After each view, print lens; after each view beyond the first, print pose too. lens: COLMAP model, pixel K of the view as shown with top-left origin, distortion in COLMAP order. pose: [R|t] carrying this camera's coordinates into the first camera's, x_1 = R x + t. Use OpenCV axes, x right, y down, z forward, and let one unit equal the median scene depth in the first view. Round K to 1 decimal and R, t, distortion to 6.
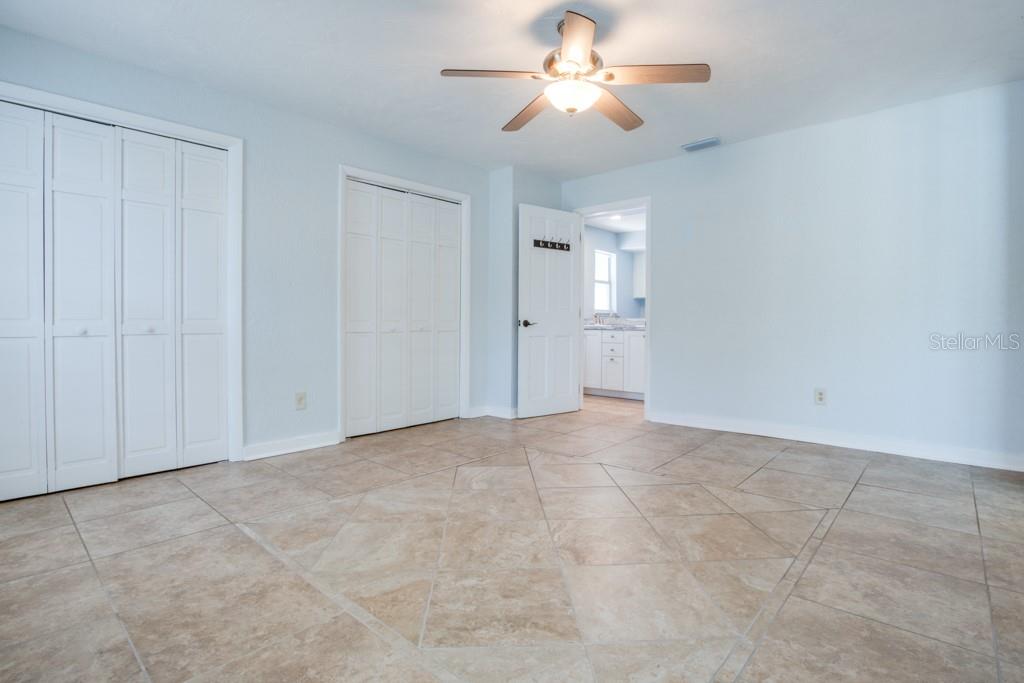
lens RADIAL K [[495.1, 0, 517.9], [0, 495.1, 337.0], [0, 0, 1]] dist [-0.025907, 0.001167]
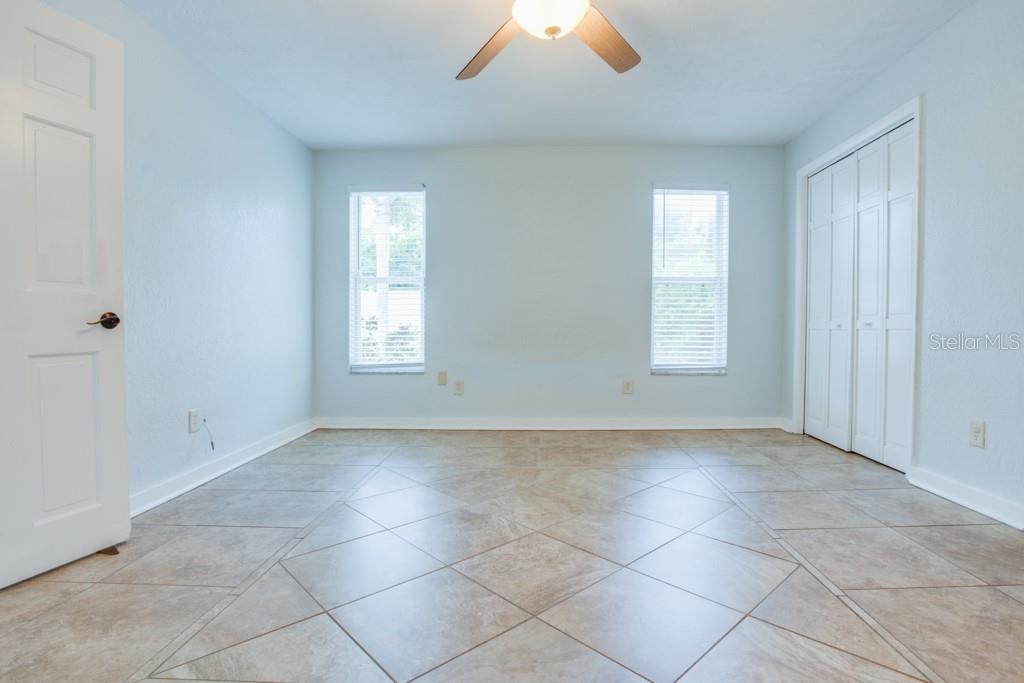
lens RADIAL K [[495.1, 0, 517.9], [0, 495.1, 337.0], [0, 0, 1]] dist [-0.025907, 0.001167]
pose [[-0.767685, 0.021462, -0.640468, 0.726278], [-0.005091, 0.999203, 0.039586, -0.035513], [0.640807, 0.033650, -0.766964, 1.811422]]
